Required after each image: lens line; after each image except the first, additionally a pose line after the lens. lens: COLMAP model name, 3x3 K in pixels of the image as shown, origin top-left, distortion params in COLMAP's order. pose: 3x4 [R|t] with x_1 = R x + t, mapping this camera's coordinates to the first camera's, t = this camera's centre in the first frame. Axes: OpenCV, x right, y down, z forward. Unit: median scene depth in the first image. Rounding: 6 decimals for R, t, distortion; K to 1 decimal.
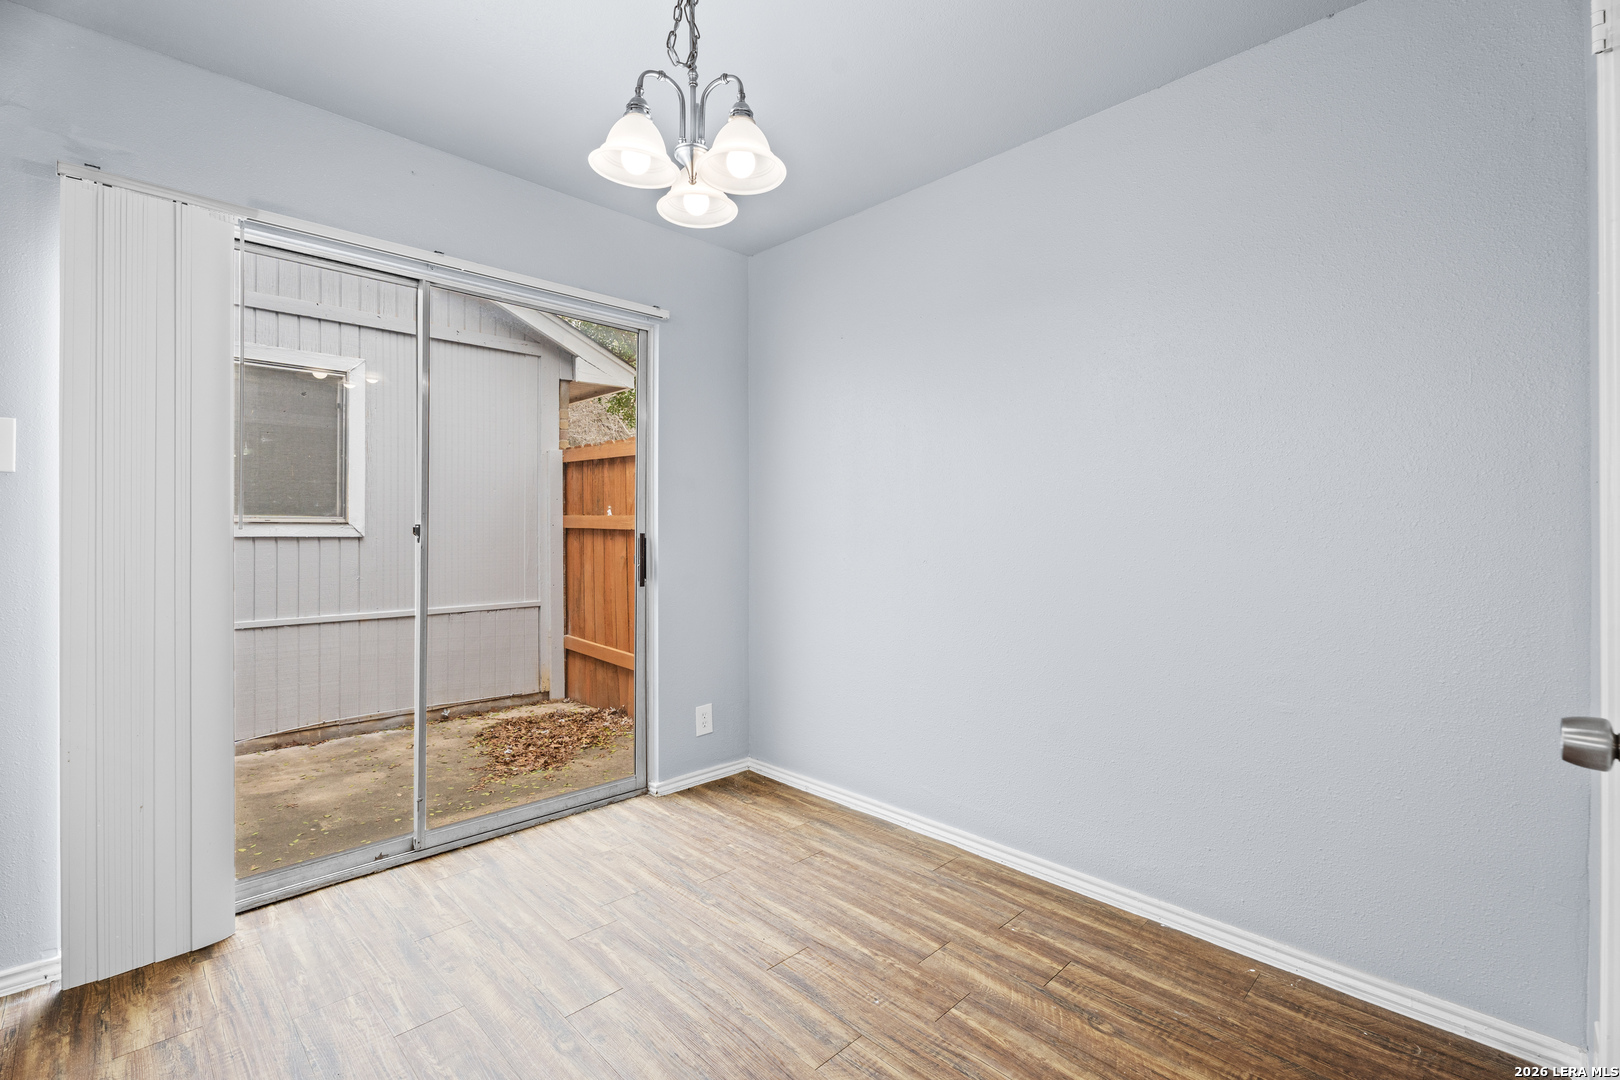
lens RADIAL K [[728.7, 0, 803.8], [0, 728.7, 528.7], [0, 0, 1]] dist [-0.005885, 0.000428]
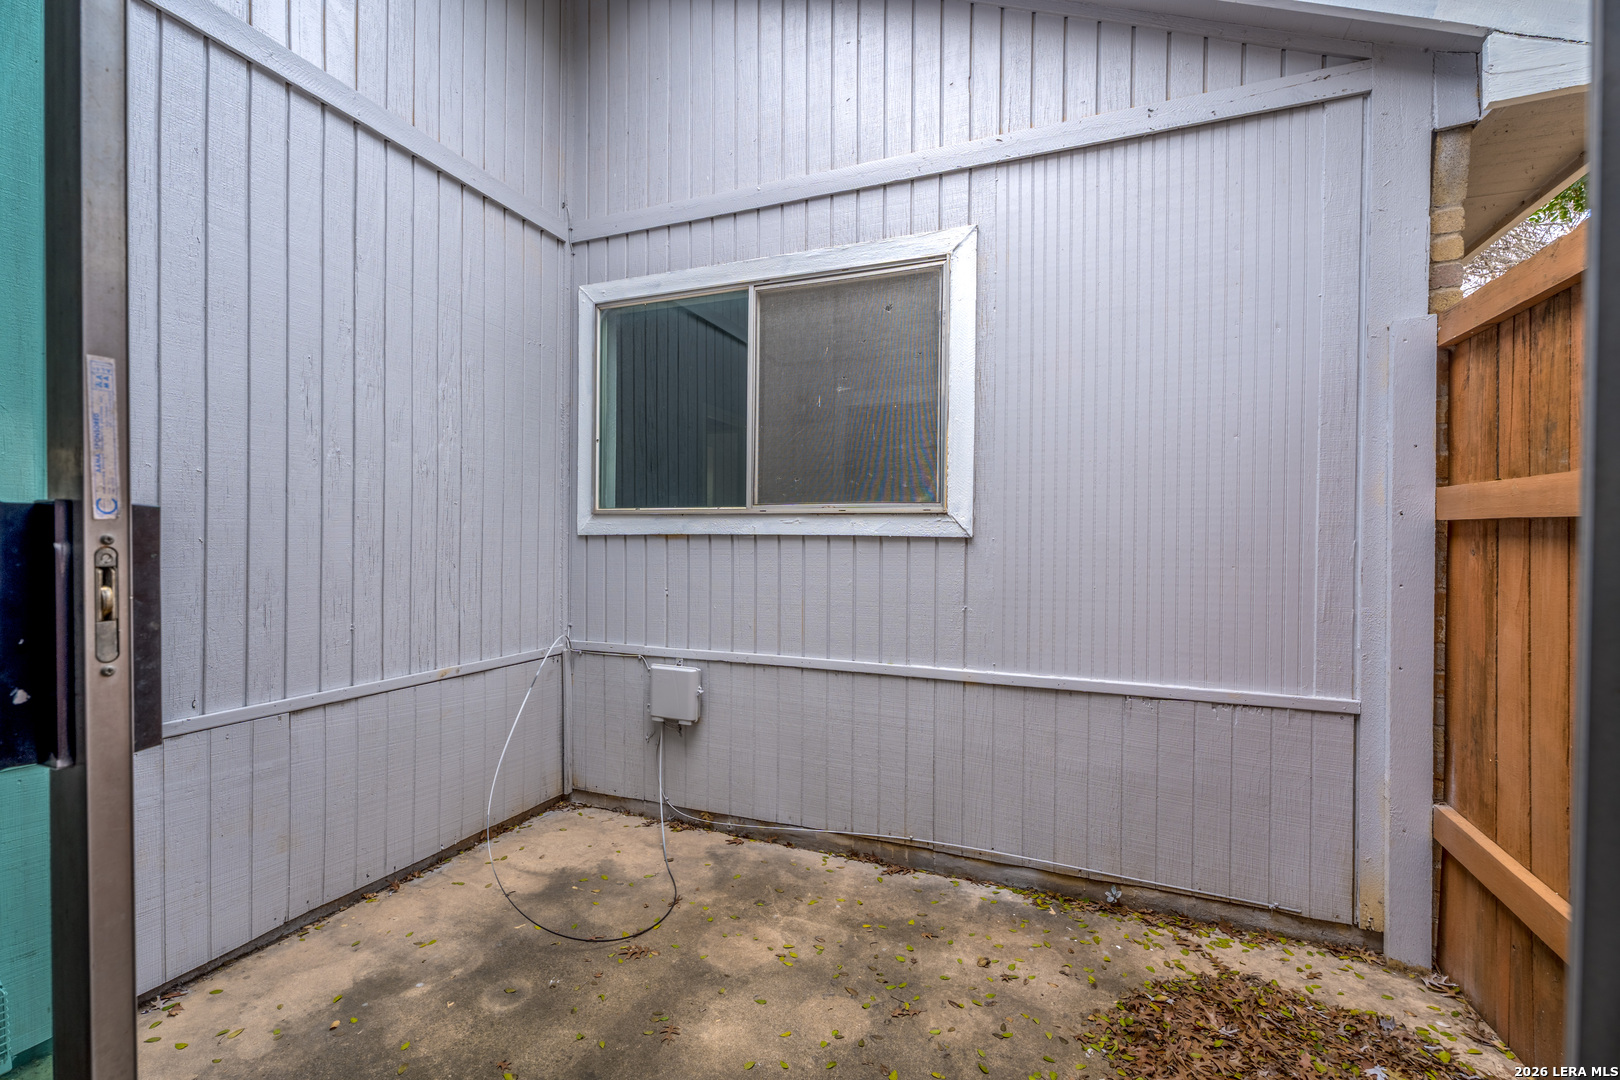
lens RADIAL K [[728.7, 0, 783.7], [0, 728.7, 542.9], [0, 0, 1]] dist [-0.005885, 0.000428]
pose [[0.382569, 0.013833, -0.923823, -0.121356], [-0.003726, 0.999903, 0.013430, 0.007491], [0.923919, -0.001696, 0.382584, 0.588265]]
